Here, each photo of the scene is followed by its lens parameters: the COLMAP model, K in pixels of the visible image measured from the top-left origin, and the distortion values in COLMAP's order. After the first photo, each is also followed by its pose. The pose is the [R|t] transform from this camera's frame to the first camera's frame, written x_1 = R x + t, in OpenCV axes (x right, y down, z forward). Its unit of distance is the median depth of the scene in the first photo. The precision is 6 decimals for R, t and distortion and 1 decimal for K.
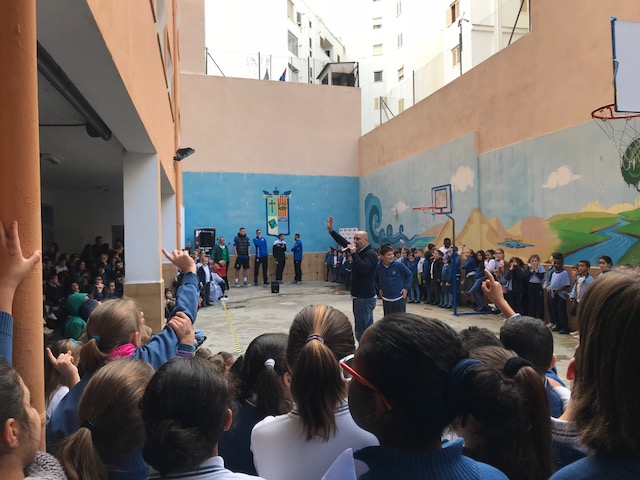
lens RADIAL K [[516.7, 0, 320.0], [0, 516.7, 240.0], [0, 0, 1]] dist [0.016349, -0.009384]
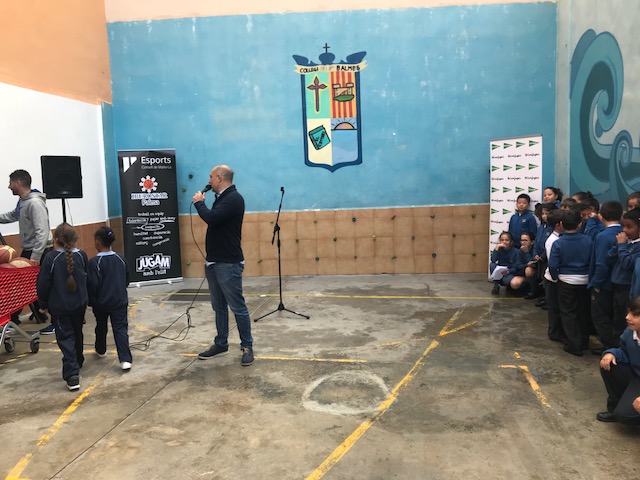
lens RADIAL K [[516.7, 0, 320.0], [0, 516.7, 240.0], [0, 0, 1]] dist [0.016349, -0.009384]
pose [[0.919369, 0.028809, -0.392340, 0.074284], [0.013066, 0.994529, 0.103643, 0.007677], [0.393179, -0.100412, 0.913963, 0.612551]]
